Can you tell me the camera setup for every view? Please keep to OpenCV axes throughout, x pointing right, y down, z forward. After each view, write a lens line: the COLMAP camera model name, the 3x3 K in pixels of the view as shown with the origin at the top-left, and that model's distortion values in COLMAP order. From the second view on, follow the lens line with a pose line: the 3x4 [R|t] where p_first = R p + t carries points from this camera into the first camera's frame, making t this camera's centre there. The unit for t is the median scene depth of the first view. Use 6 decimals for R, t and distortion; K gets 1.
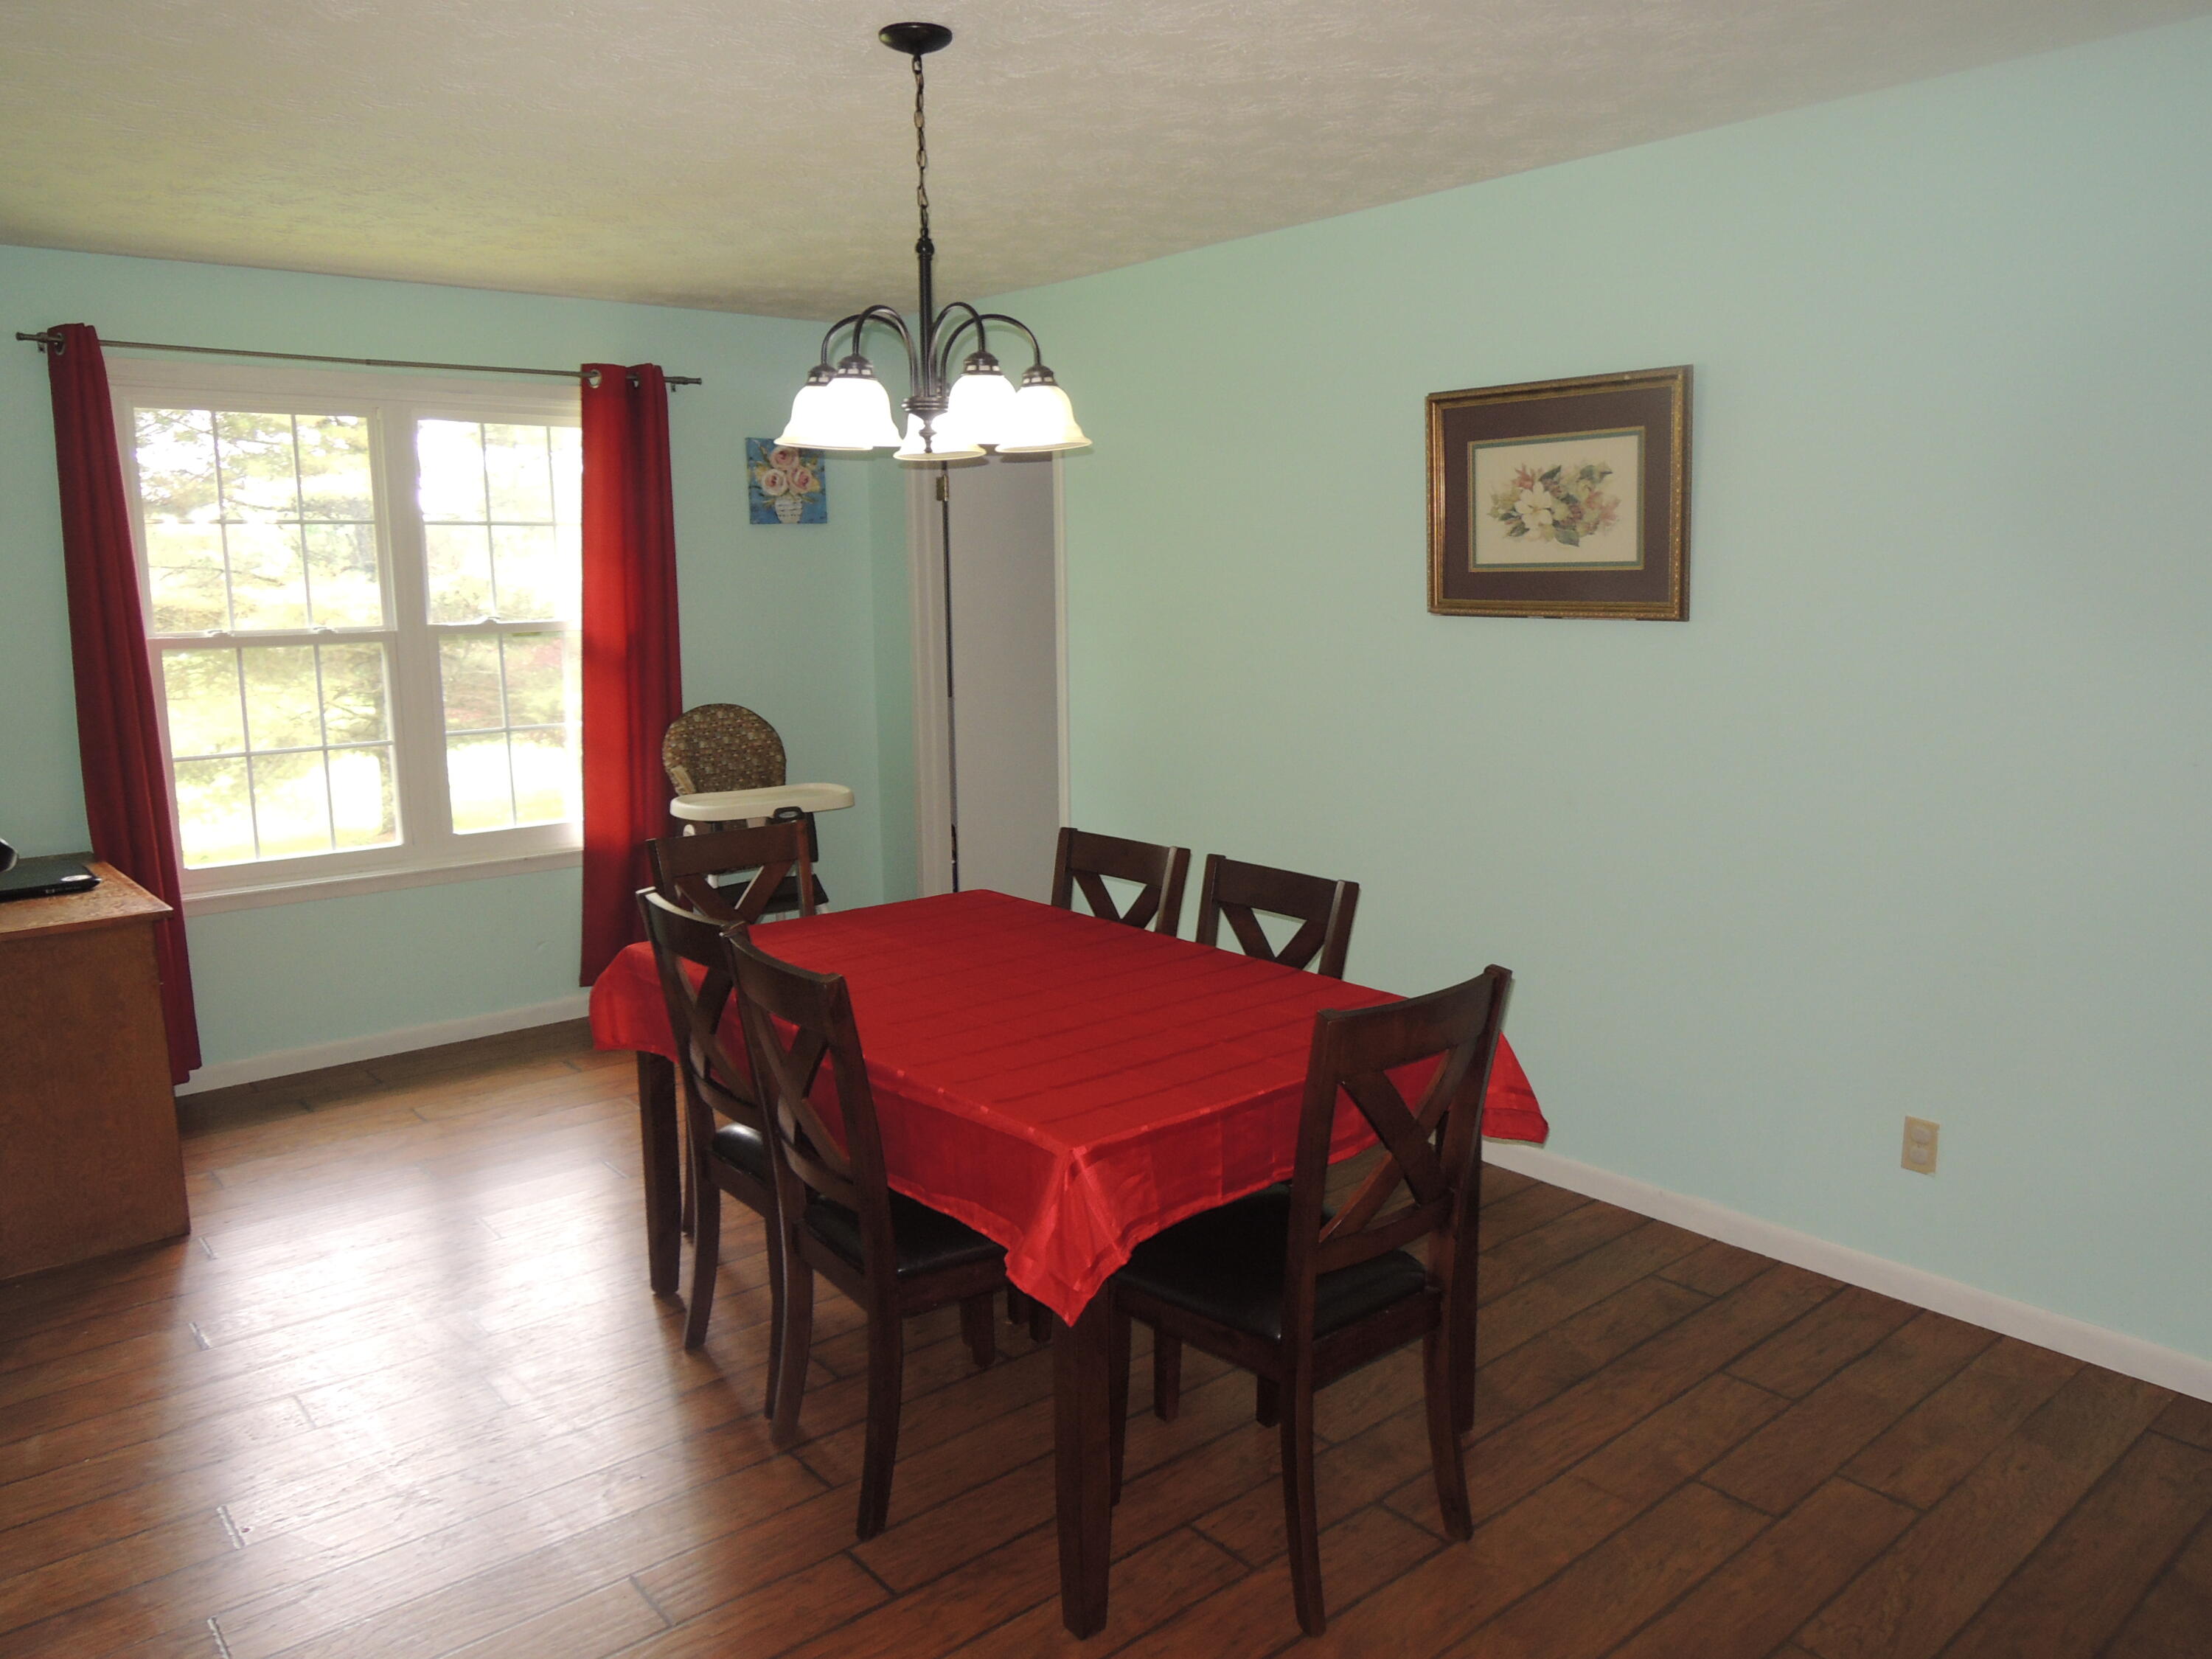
lens RADIAL K [[1575.6, 0, 1116.7], [0, 1575.6, 826.8], [0, 0, 1]] dist [-0.026015, -0.003690]
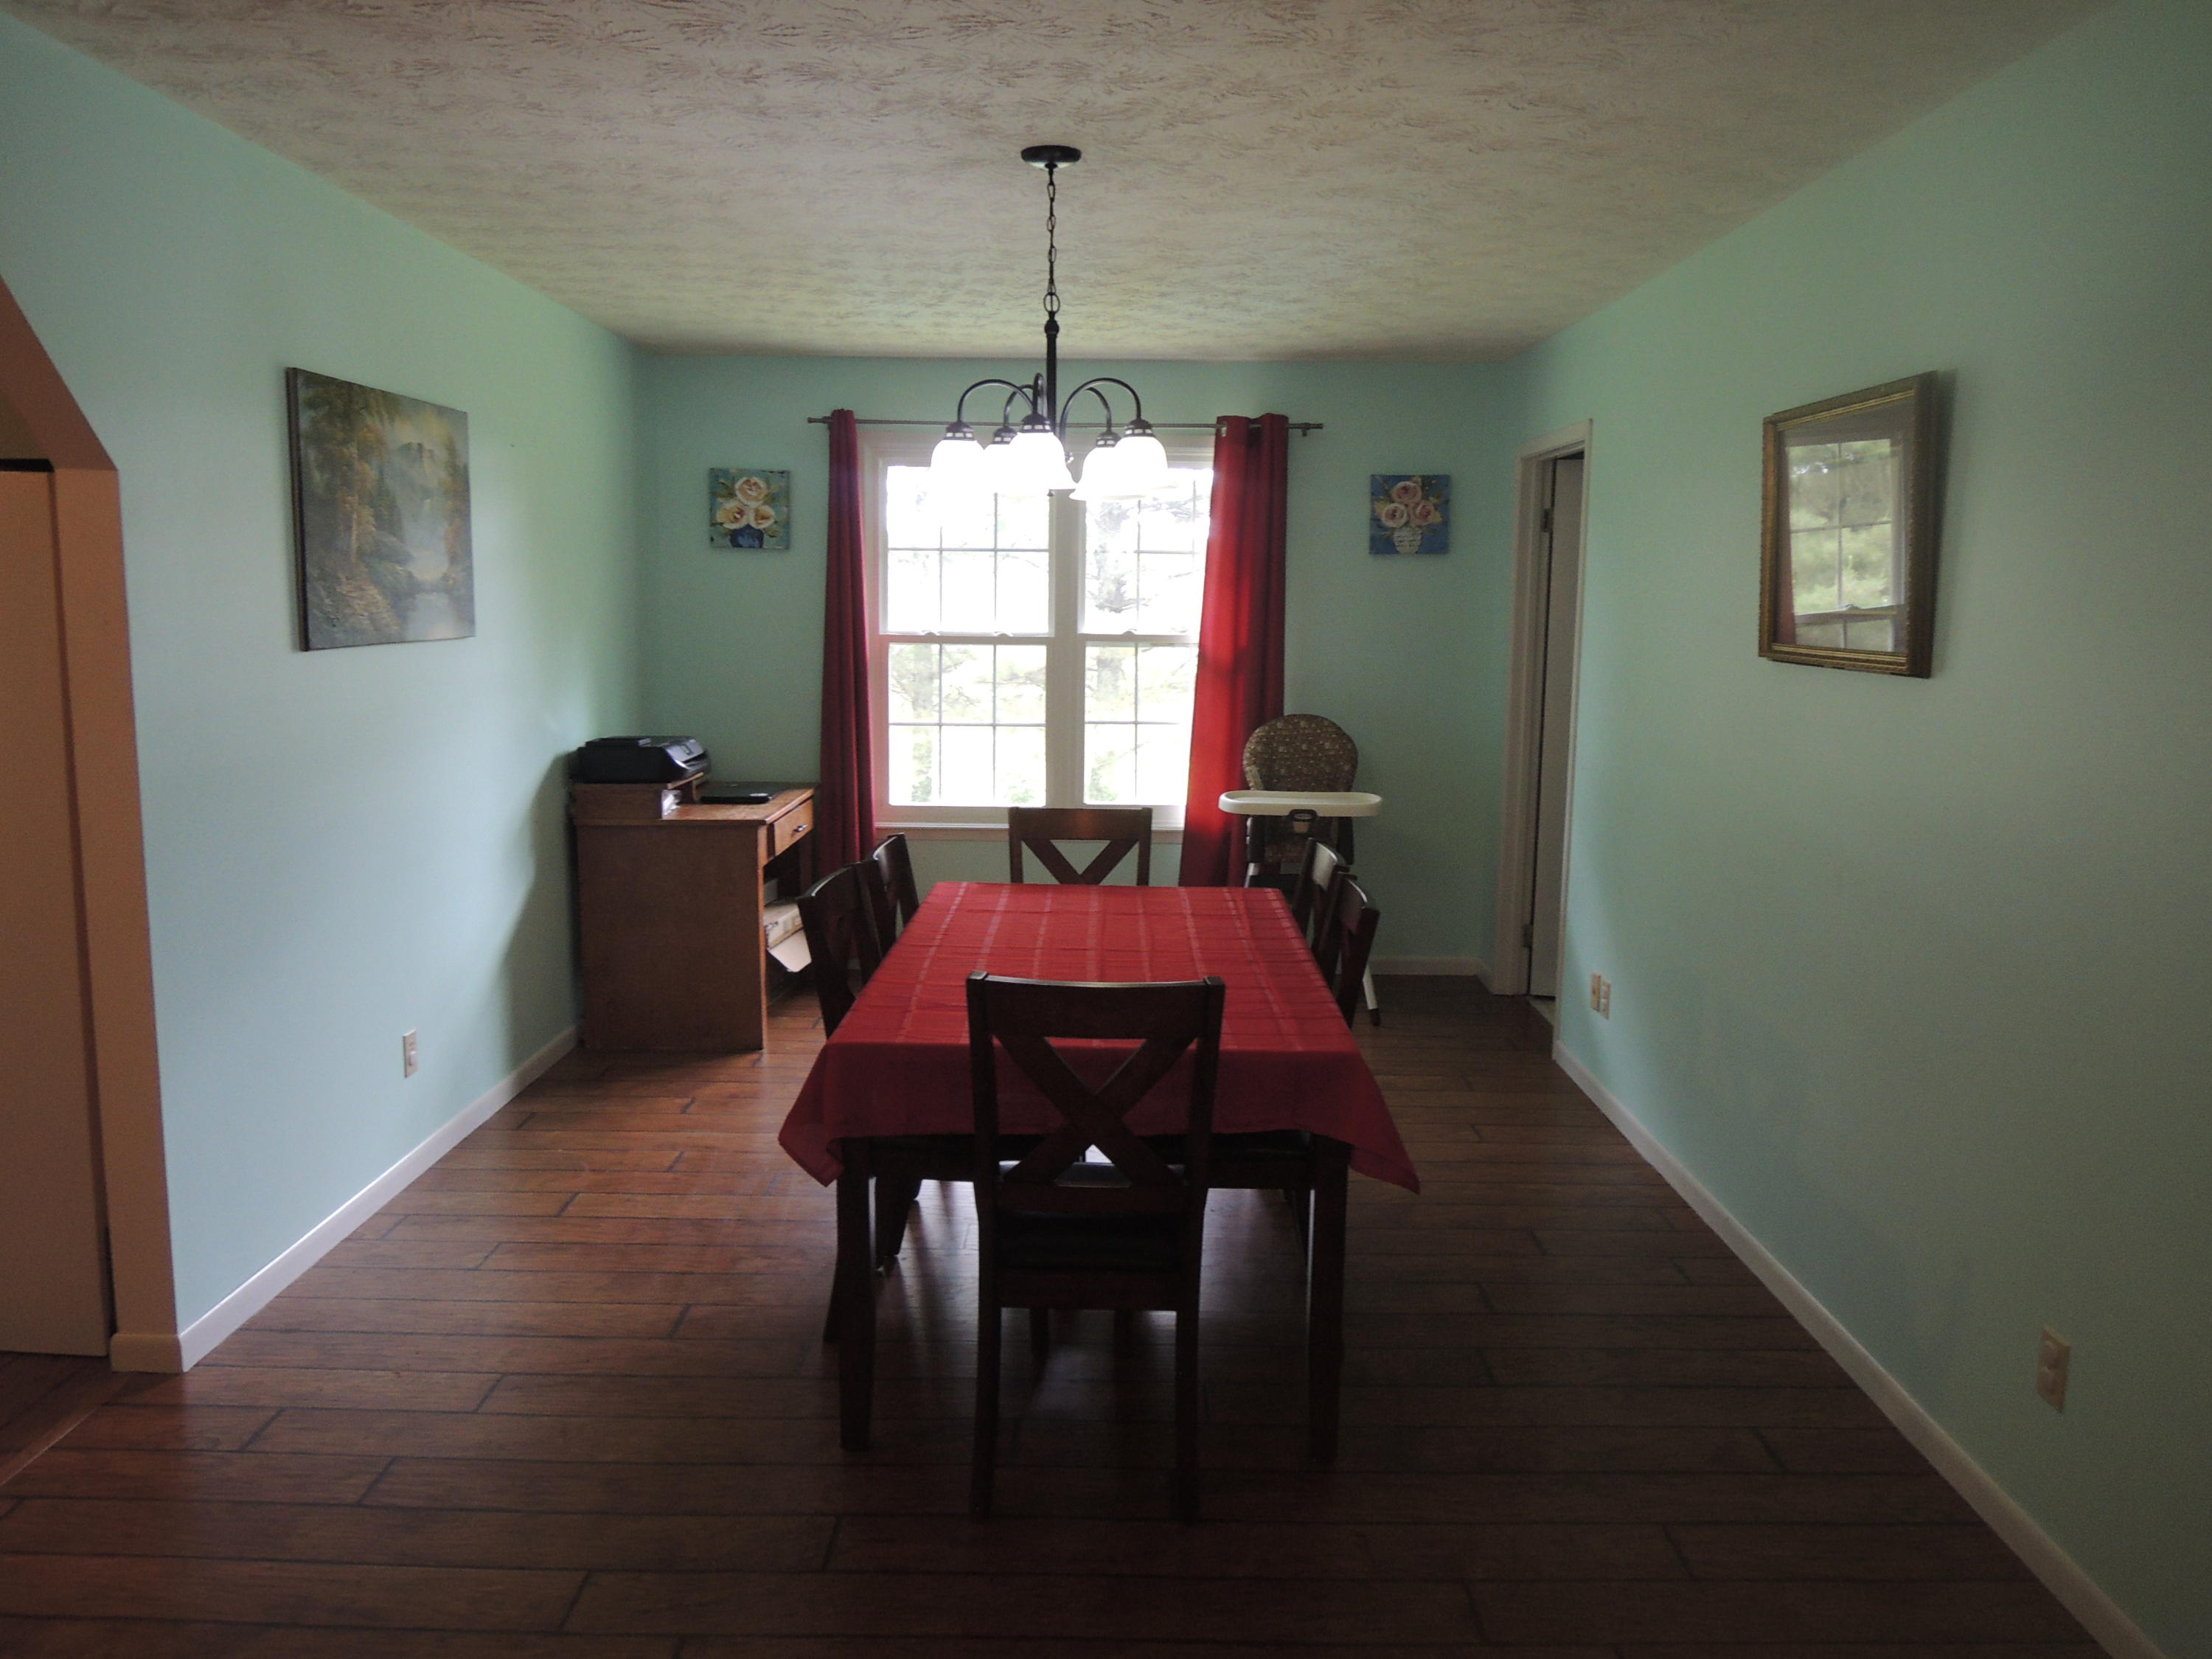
lens RADIAL K [[1575.6, 0, 1116.7], [0, 1575.6, 826.8], [0, 0, 1]] dist [-0.026015, -0.003690]
pose [[0.760057, 0.113657, -0.639840, 0.388541], [-0.124344, 0.991830, 0.028476, -0.015029], [0.637849, 0.057917, 0.767980, 0.065633]]
